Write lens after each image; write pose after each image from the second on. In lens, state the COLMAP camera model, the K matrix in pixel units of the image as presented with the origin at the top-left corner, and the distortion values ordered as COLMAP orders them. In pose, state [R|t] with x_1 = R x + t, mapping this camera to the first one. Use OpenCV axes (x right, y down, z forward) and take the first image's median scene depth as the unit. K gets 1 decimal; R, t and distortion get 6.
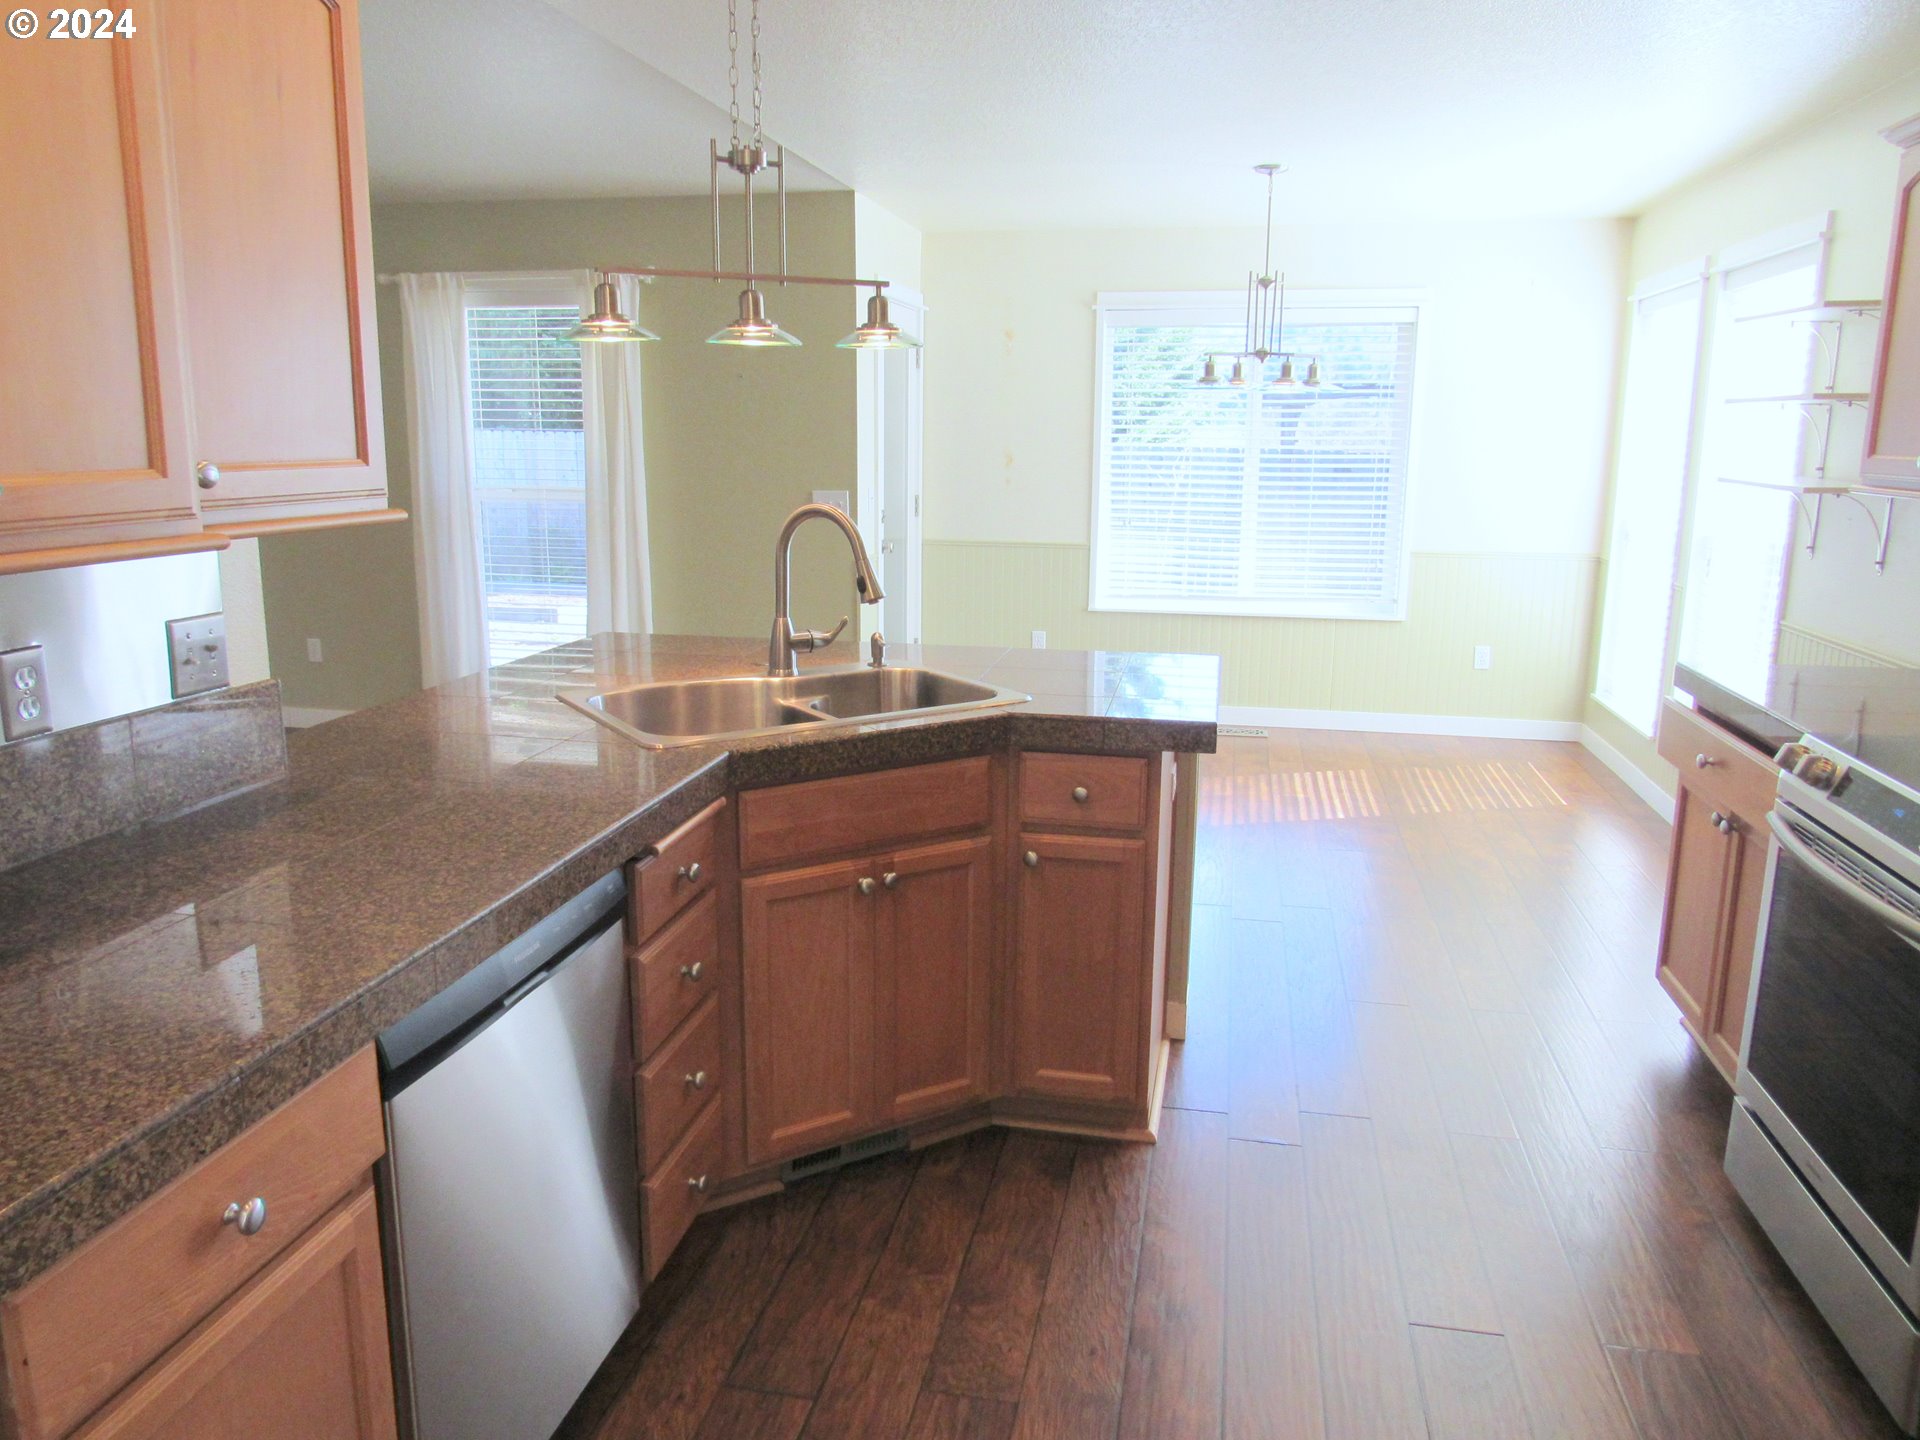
lens RADIAL K [[1352.4, 0, 952.6], [0, 1352.4, 714.9], [0, 0, 1]] dist [-0.012816, 0.000957]
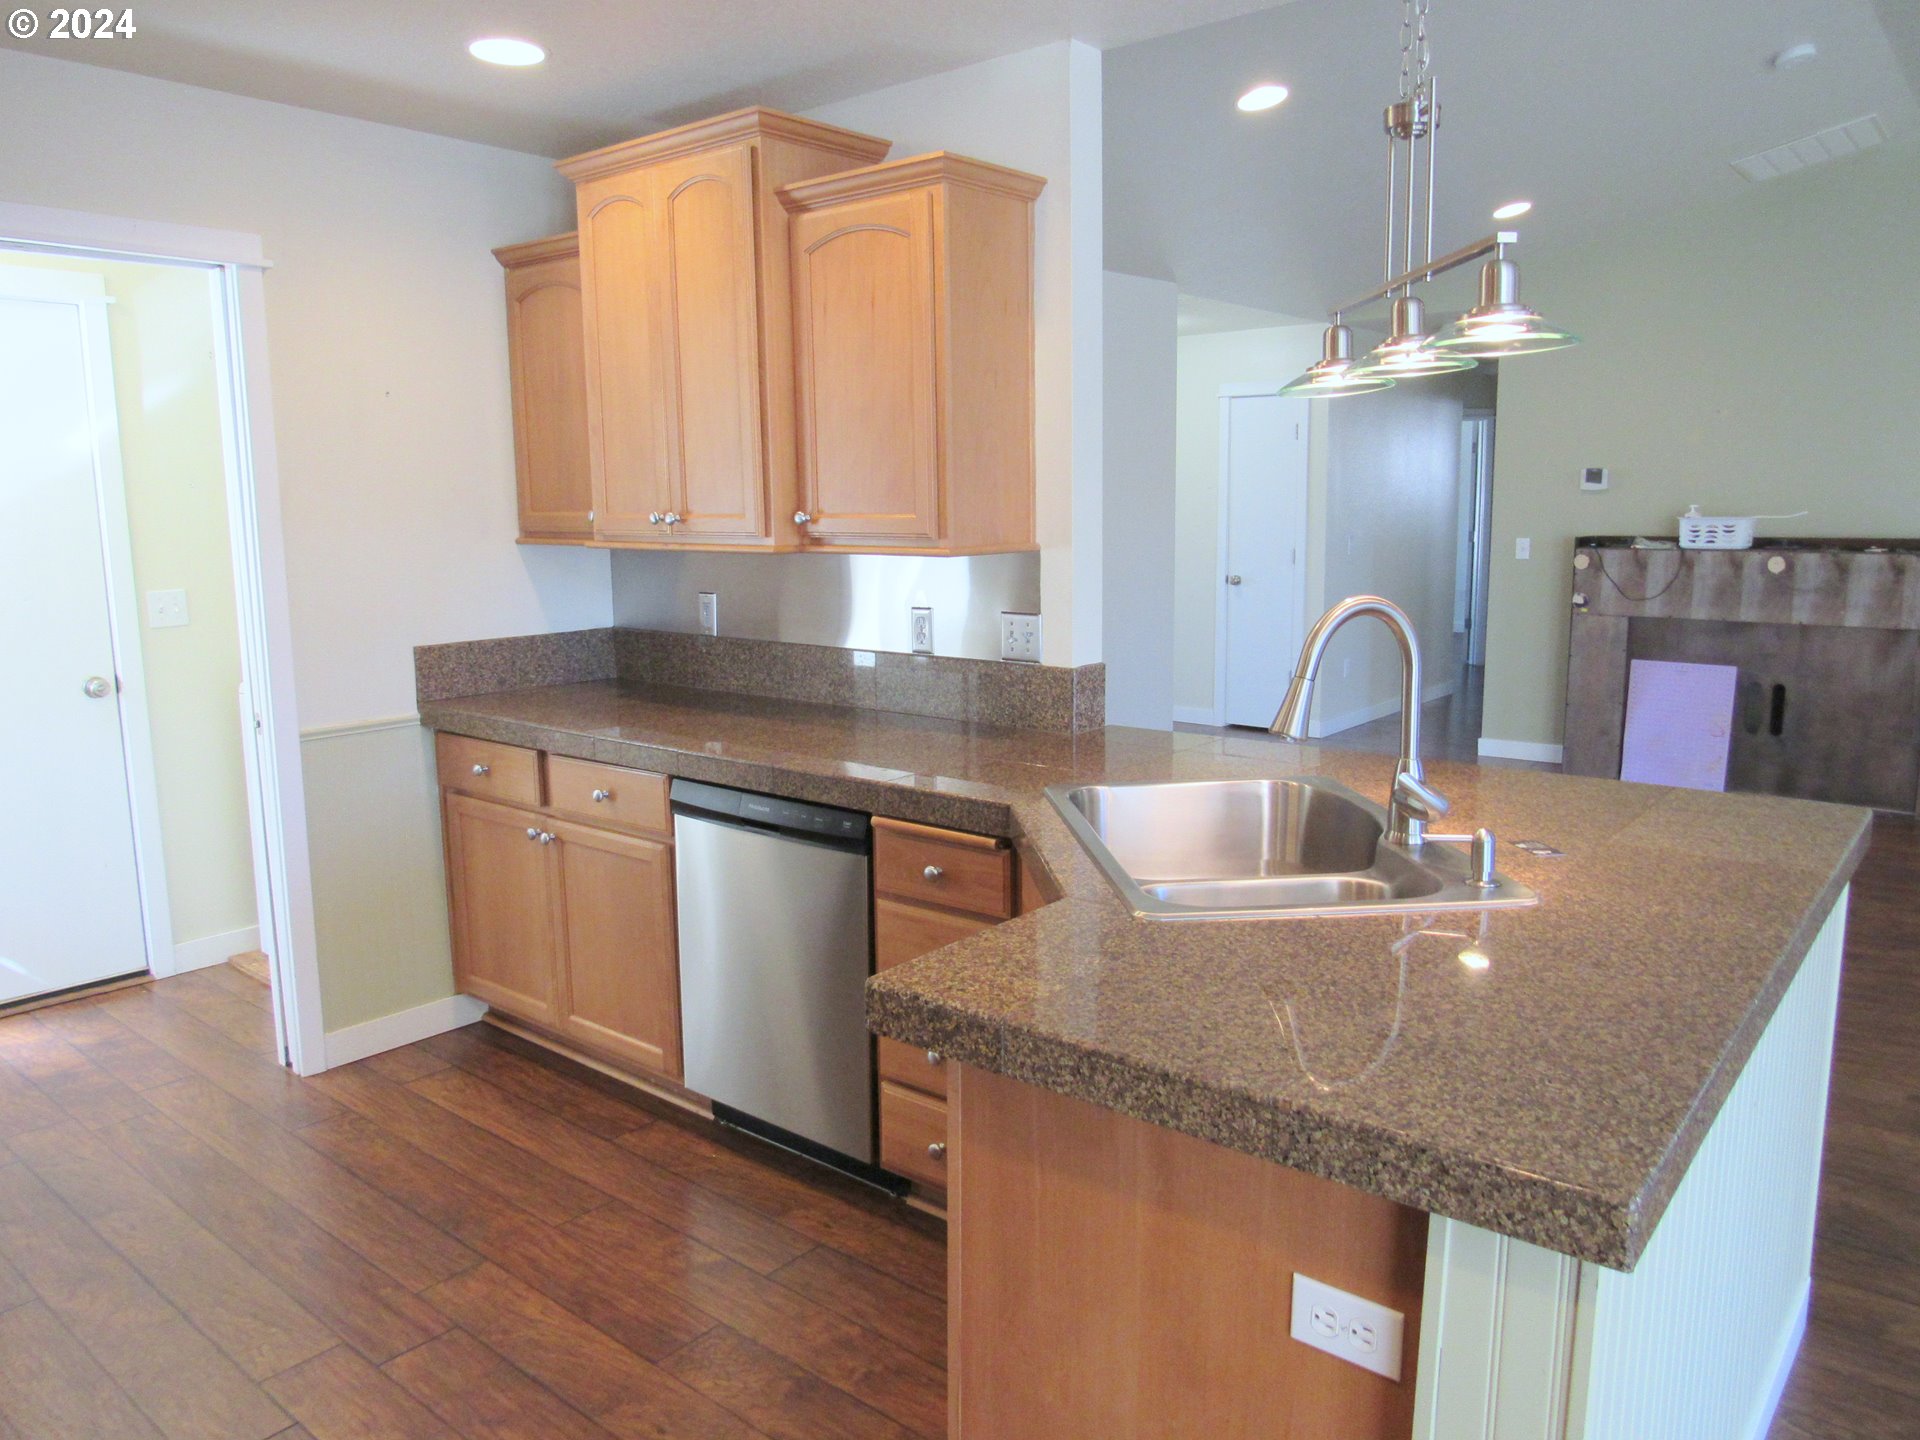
lens RADIAL K [[1351.6, 0, 960.0], [0, 1351.6, 720.0], [0, 0, 1]] dist [-0.036290, 0.000054]
pose [[-0.465781, 0.134540, -0.874613, 0.643949], [-0.178244, 0.953851, 0.241654, -0.238383], [0.866762, 0.268452, -0.420305, 1.205776]]
